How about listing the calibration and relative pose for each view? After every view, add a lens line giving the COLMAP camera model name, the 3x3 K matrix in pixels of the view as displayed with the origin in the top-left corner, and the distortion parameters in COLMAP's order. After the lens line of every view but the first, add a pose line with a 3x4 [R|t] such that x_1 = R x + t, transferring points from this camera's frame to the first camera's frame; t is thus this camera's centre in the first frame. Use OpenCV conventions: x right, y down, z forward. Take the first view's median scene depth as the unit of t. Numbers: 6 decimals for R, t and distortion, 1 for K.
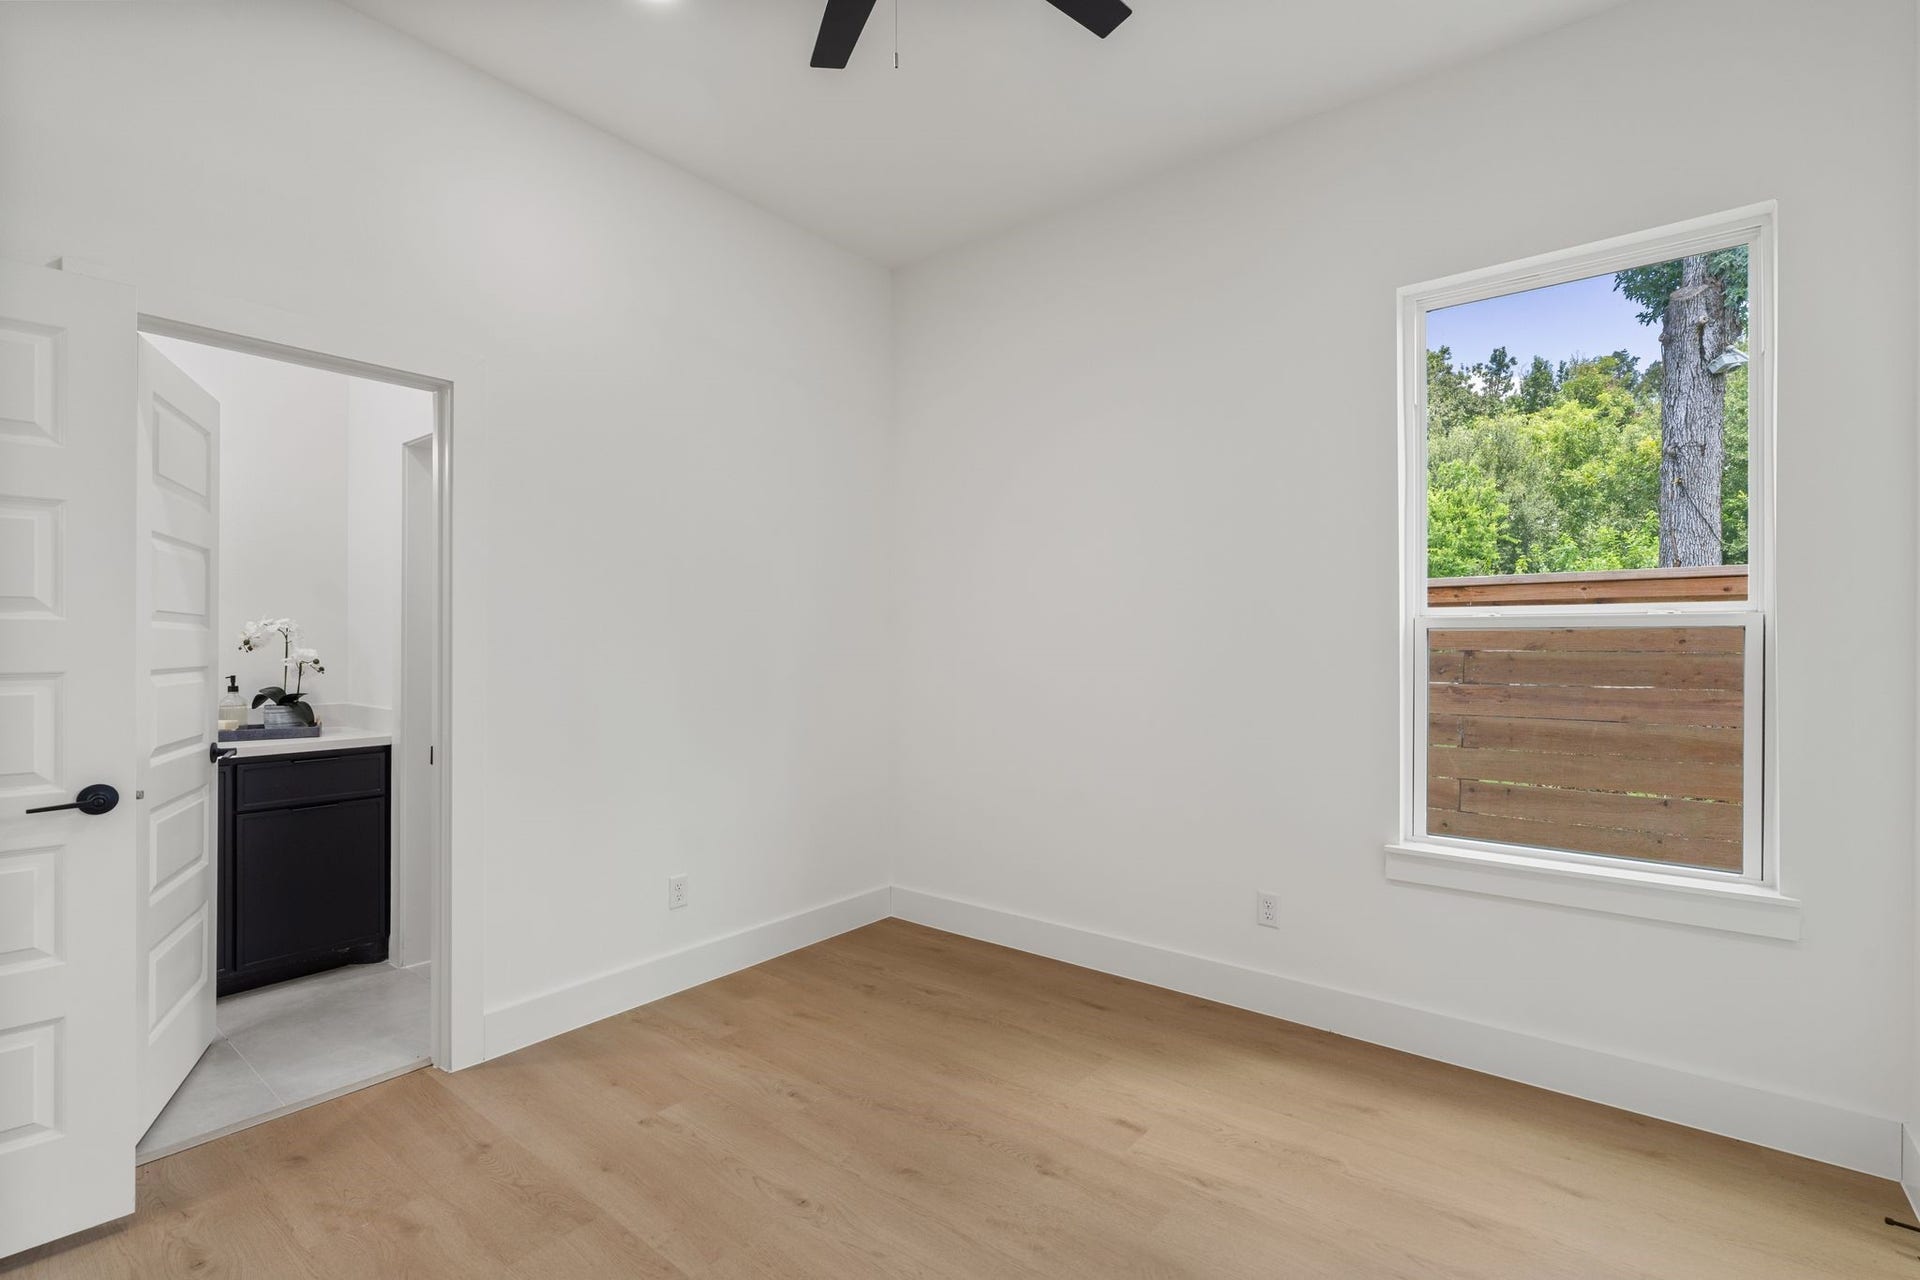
lens RADIAL K [[870.7, 0, 961.5], [0, 870.7, 640.8], [0, 0, 1]] dist [-0.007419, 0.002330]
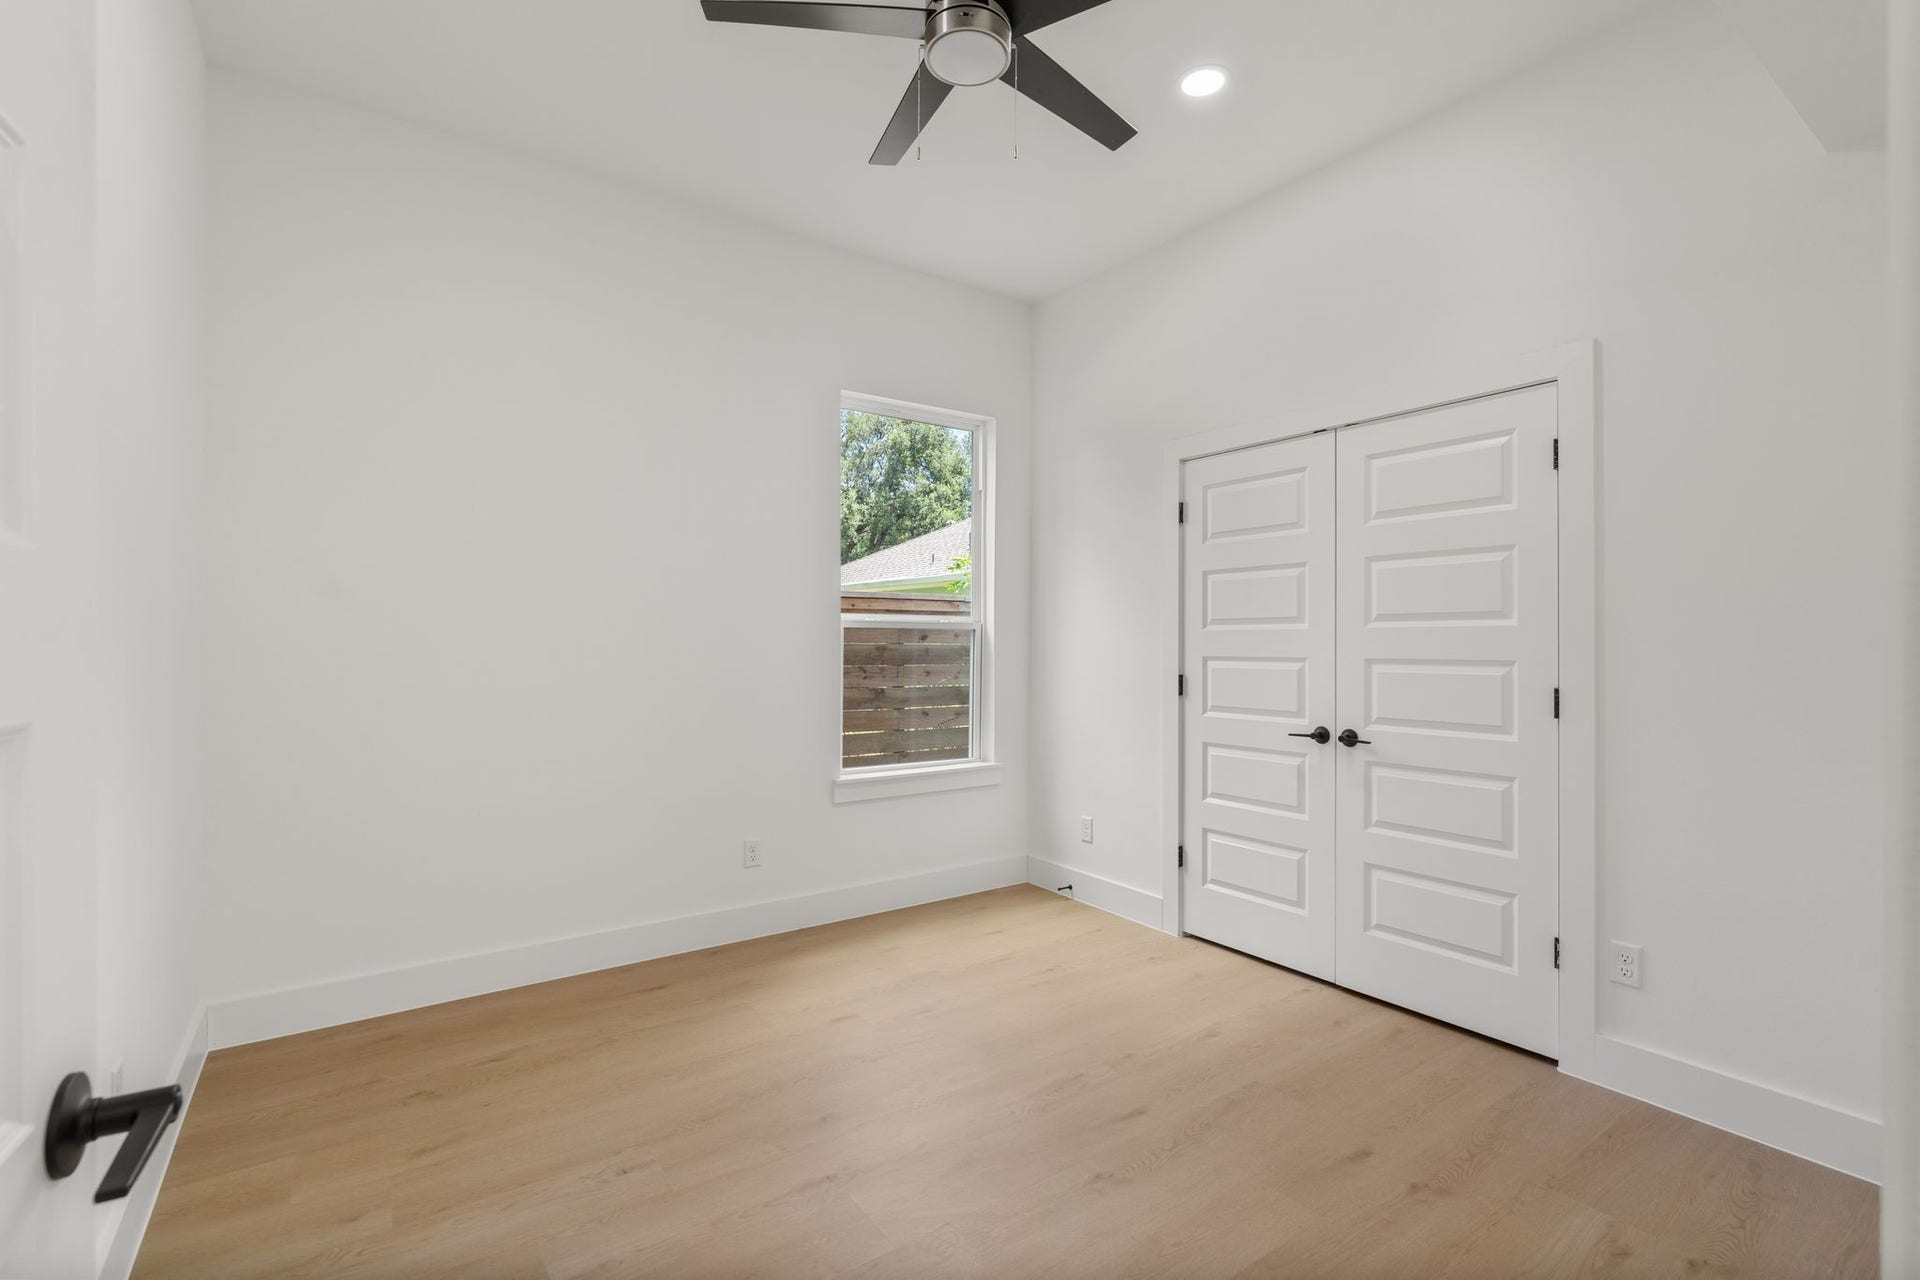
lens RADIAL K [[870.7, 0, 965.5], [0, 870.7, 640.8], [0, 0, 1]] dist [-0.007419, 0.002330]
pose [[0.272755, -0.000936, 0.962083, -0.810214], [-0.007230, 0.999969, 0.003022, 0.002707], [-0.962056, -0.007780, 0.272740, 0.405939]]
